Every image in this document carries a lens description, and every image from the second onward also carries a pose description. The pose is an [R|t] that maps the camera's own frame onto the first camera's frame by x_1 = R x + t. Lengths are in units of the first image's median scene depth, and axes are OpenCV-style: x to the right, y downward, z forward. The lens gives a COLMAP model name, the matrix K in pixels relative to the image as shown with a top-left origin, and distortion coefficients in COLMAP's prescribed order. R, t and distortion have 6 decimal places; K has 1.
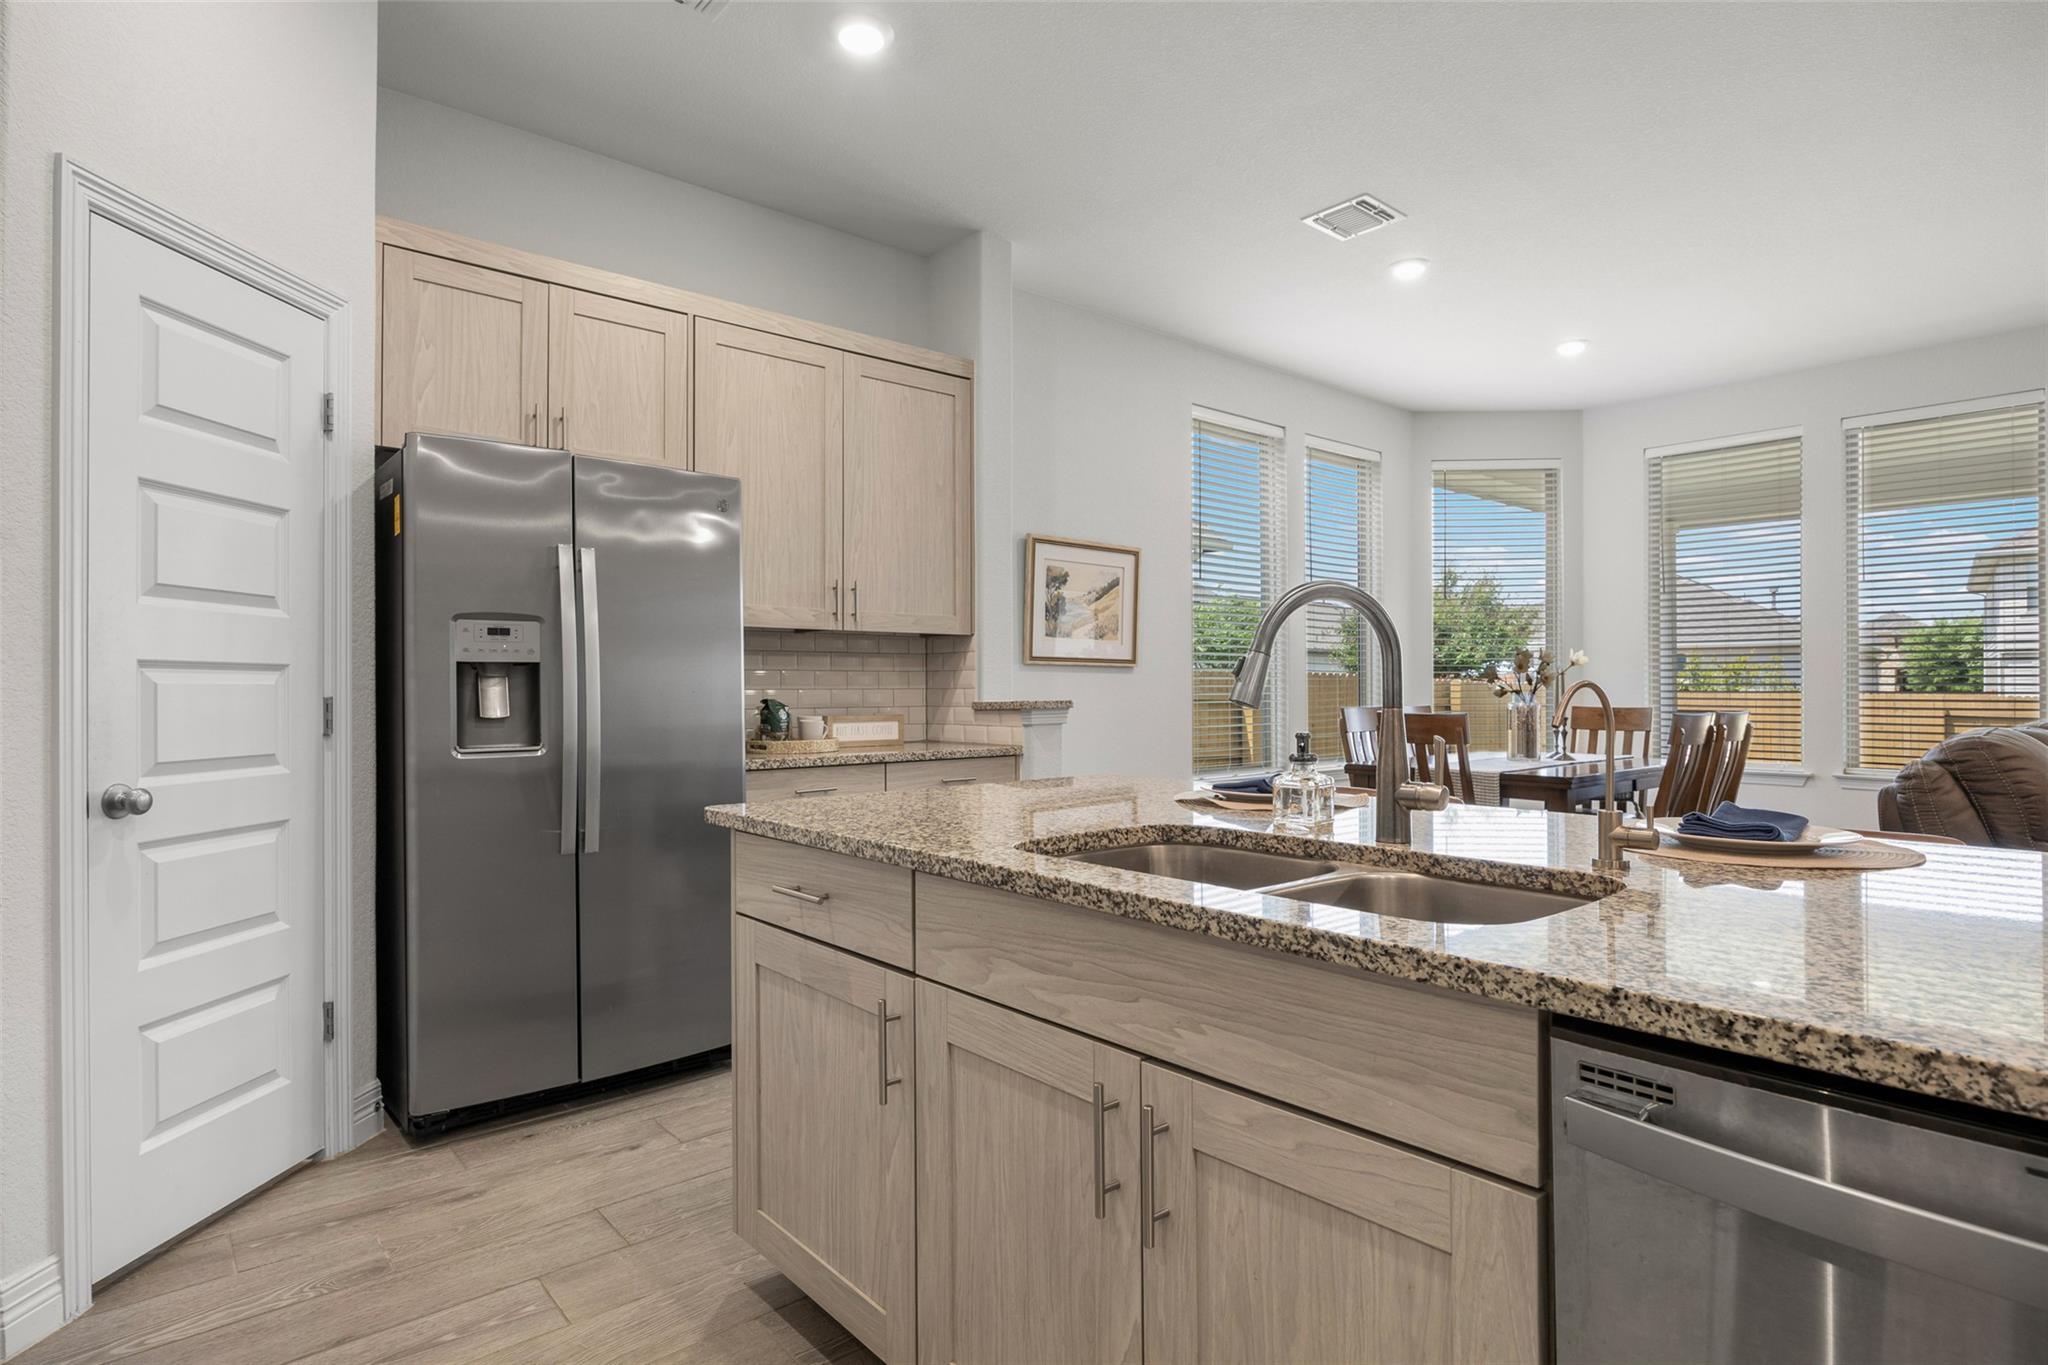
lens RADIAL K [[1072.9, 0, 1024.2], [0, 1072.9, 682.6], [0, 0, 1]] dist [-0.009745, -0.000066]
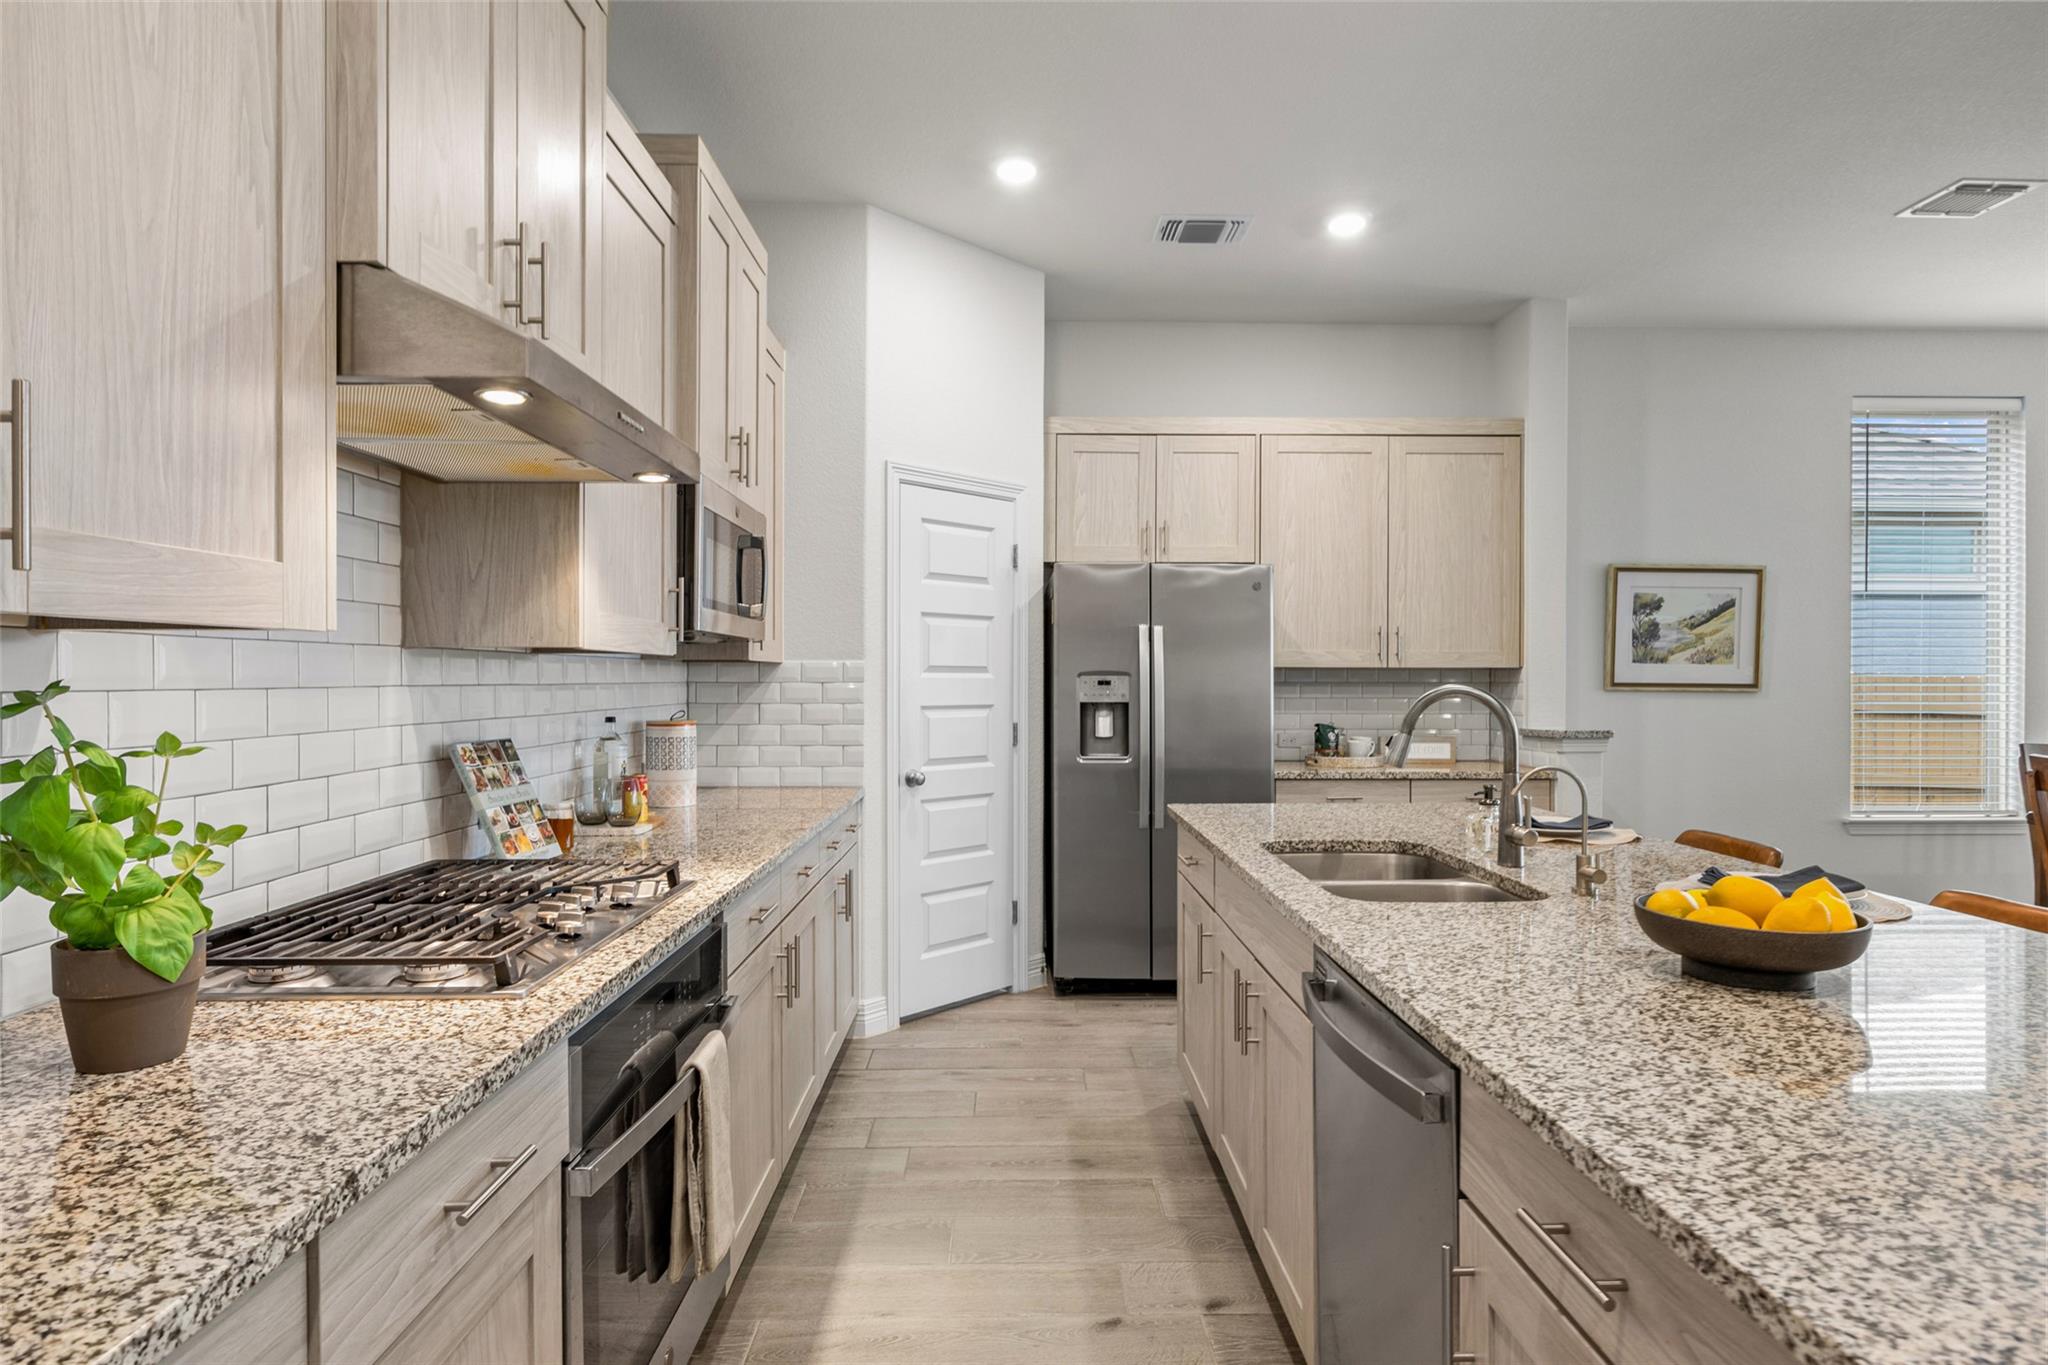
lens RADIAL K [[1072.9, 0, 1007.7], [0, 1072.9, 681.4], [0, 0, 1]] dist [-0.009745, -0.000066]
pose [[0.760687, 0.005103, -0.649099, 0.306301], [-0.000256, 0.999971, 0.007561, -0.044260], [0.649119, -0.005586, 0.760666, -0.211597]]
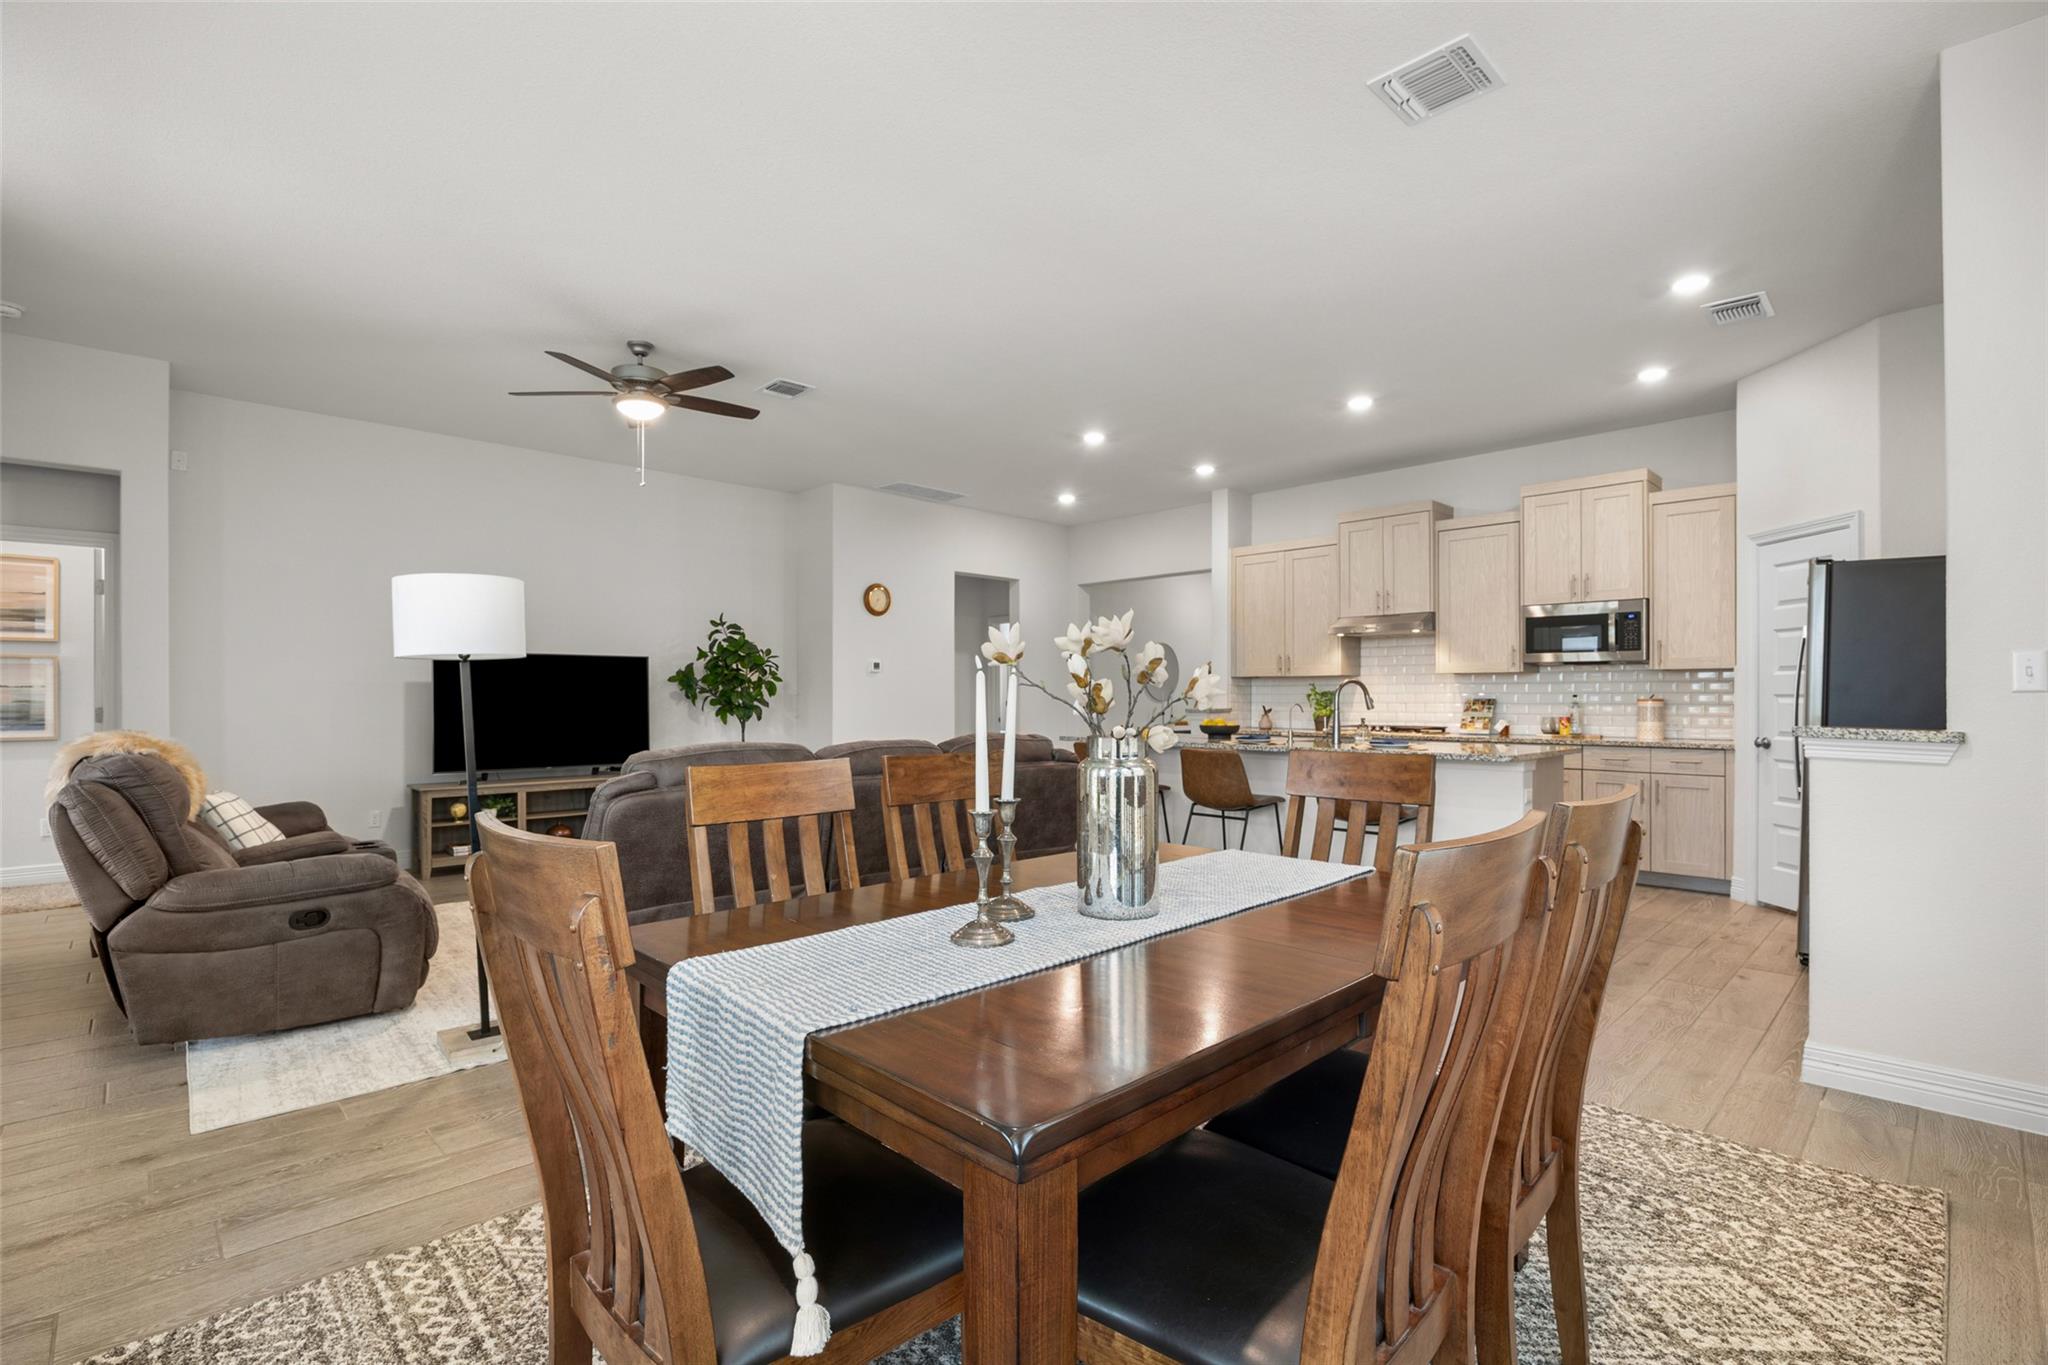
lens RADIAL K [[972.4, 0, 1007.2], [0, 972.4, 684.5], [0, 0, 1]] dist [-0.000600, -0.000744]
pose [[-0.998504, 0.000440, -0.054685, 0.727746], [0.001414, 0.999841, -0.017771, -0.002190], [0.054669, -0.017821, -0.998345, 1.894053]]
